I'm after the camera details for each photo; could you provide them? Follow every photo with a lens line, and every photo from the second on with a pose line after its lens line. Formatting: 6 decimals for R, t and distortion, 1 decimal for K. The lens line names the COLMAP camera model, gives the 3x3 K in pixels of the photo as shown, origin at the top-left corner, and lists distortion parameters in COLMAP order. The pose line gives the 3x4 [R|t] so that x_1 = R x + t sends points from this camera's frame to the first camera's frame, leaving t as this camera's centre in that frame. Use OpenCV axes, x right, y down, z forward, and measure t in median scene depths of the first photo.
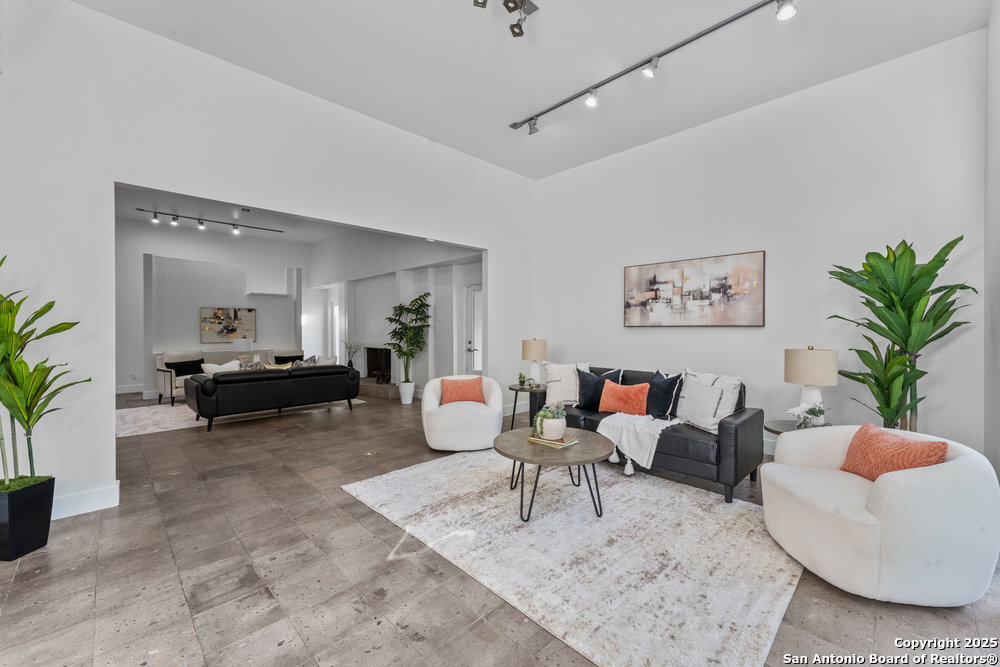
lens RADIAL K [[402.2, 0, 494.5], [0, 402.2, 330.7], [0, 0, 1]] dist [0.002541, 0.000162]
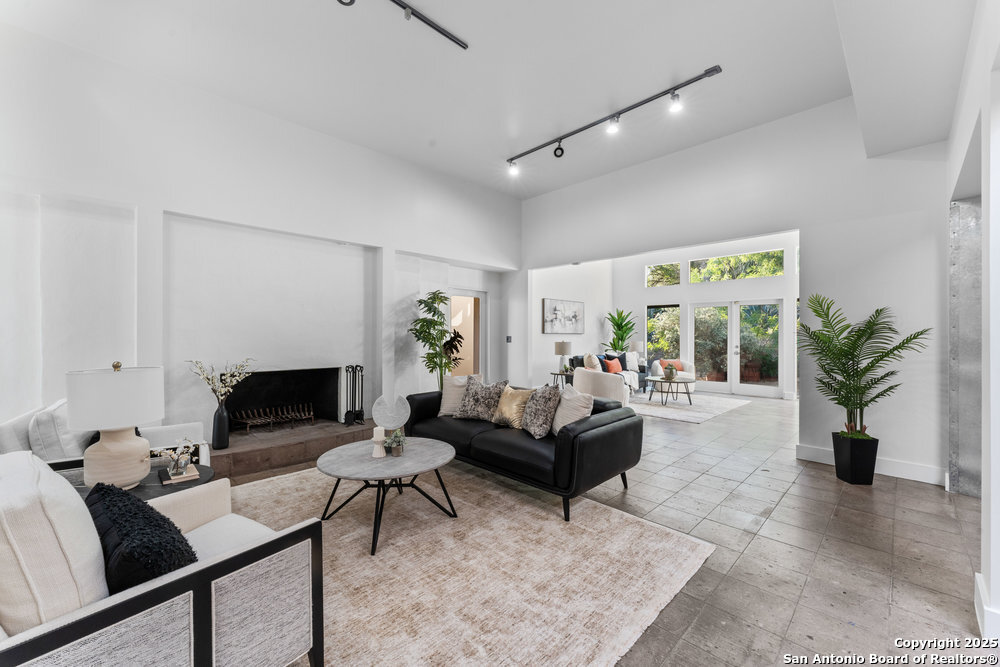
lens RADIAL K [[402.2, 0, 500.7], [0, 402.2, 333.7], [0, 0, 1]] dist [0.002541, 0.000162]
pose [[-0.018887, 0.006931, 0.999798, -1.365272], [0.005256, 0.999963, -0.006832, 0.001756], [-0.999808, 0.005126, -0.018923, 1.214094]]
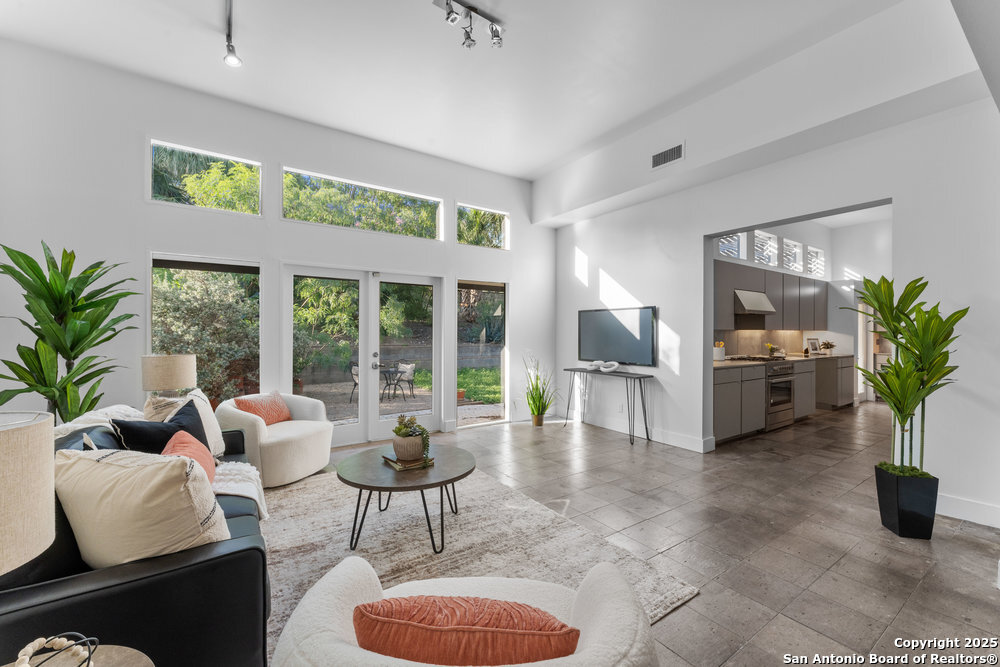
lens RADIAL K [[402.2, 0, 507.5], [0, 402.2, 335.5], [0, 0, 1]] dist [0.002541, 0.000162]
pose [[-0.989024, -0.000800, 0.147756, -0.105307], [0.001477, 0.999882, 0.015301, -0.009302], [-0.147751, 0.015351, -0.988906, 1.059592]]
